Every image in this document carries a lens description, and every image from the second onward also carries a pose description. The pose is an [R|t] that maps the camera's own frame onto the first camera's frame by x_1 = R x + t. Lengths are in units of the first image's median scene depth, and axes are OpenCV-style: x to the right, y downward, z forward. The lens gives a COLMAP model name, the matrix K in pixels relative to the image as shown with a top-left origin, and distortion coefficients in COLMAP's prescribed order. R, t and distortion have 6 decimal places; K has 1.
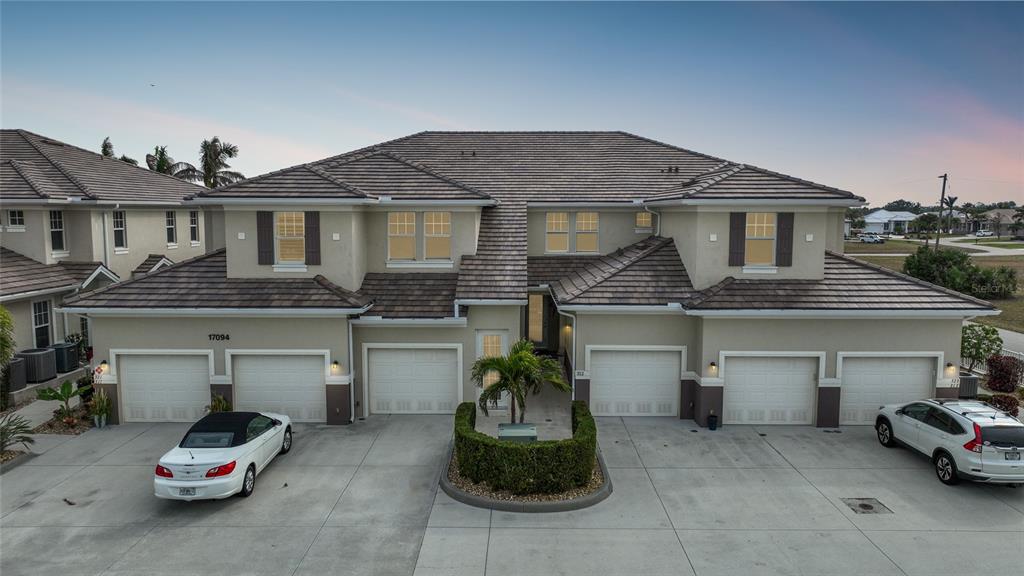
lens RADIAL K [[716.1, 0, 512.8], [0, 716.1, 290.8], [0, 0, 1]] dist [-0.002987, 0.016714]
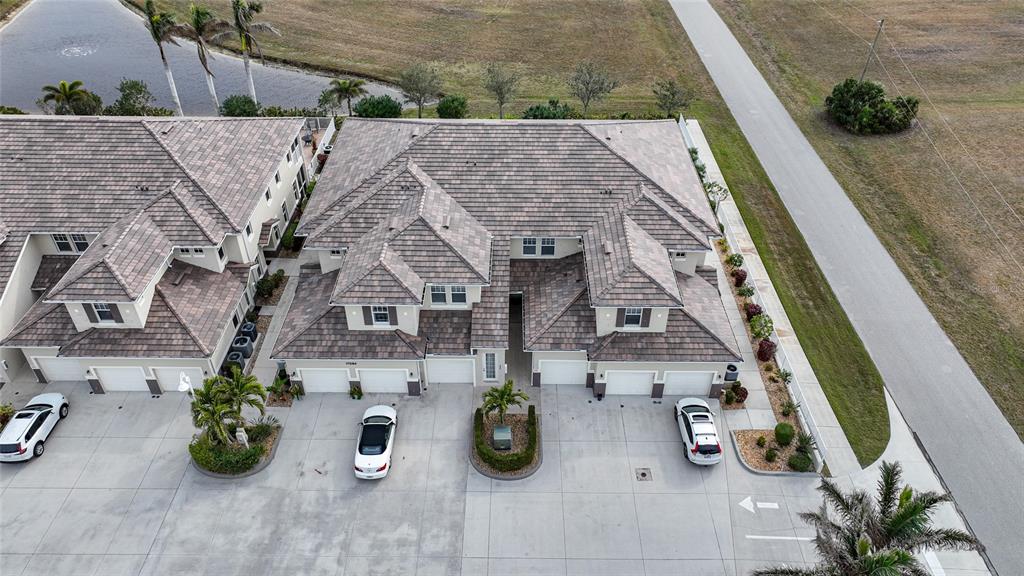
lens RADIAL K [[716.1, 0, 512.3], [0, 716.1, 285.4], [0, 0, 1]] dist [-0.002987, 0.016714]
pose [[0.999997, -0.000883, 0.002248, 0.027693], [-0.000409, 0.855380, 0.518001, -1.145713], [-0.002380, -0.518000, 0.855377, -0.573729]]
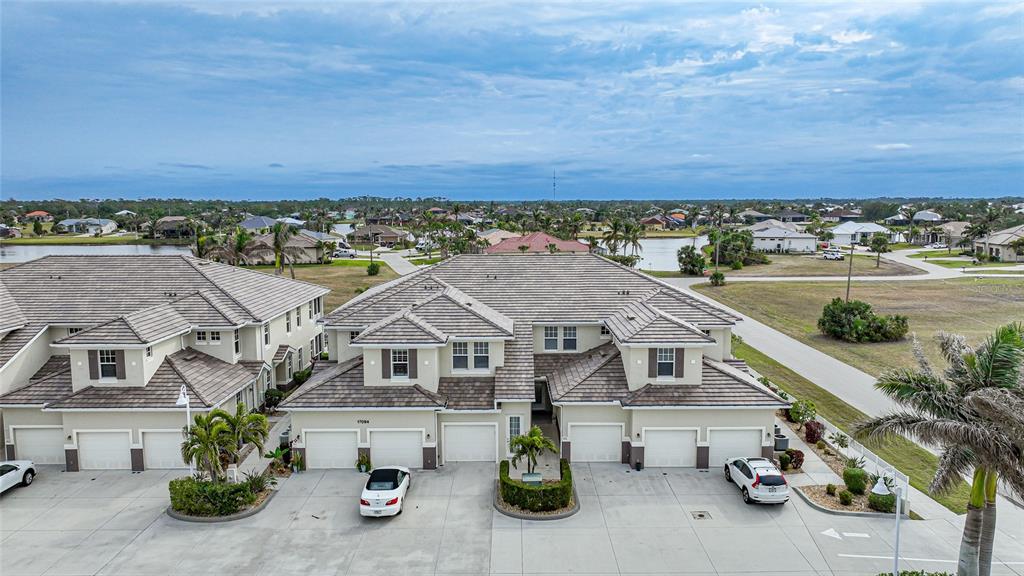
lens RADIAL K [[716.1, 0, 513.1], [0, 716.1, 287.7], [0, 0, 1]] dist [-0.002987, 0.016714]
pose [[0.999911, -0.006620, 0.011603, -0.054376], [0.006514, 0.999937, 0.009136, -0.286975], [-0.011663, -0.009059, 0.999891, -0.798701]]
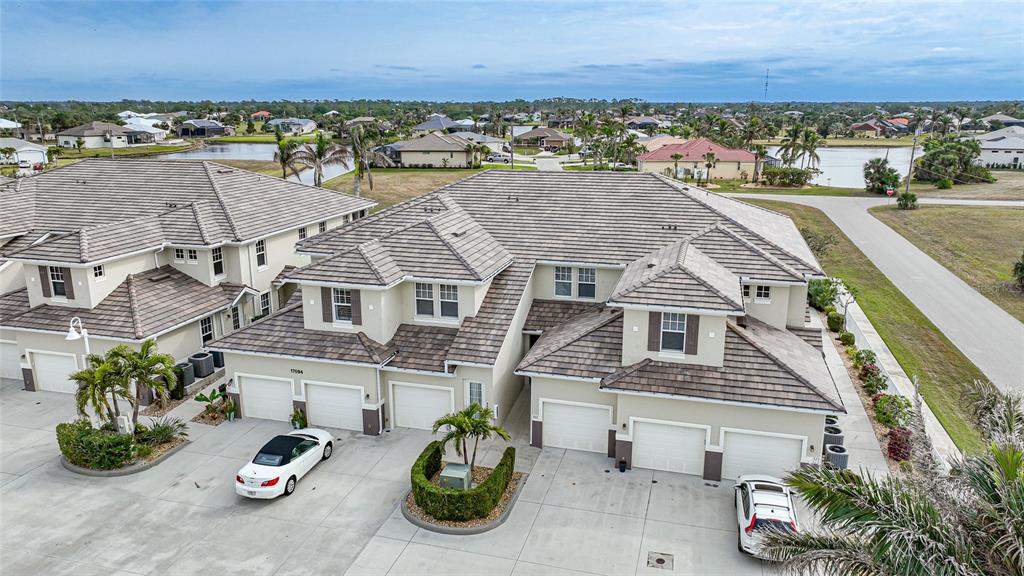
lens RADIAL K [[716.1, 0, 513.7], [0, 716.1, 289.8], [0, 0, 1]] dist [-0.002987, 0.016714]
pose [[0.966137, 0.063116, -0.250190, 0.400761], [-0.026625, 0.988832, 0.146637, -0.341217], [0.256651, -0.135010, 0.957028, -0.304326]]
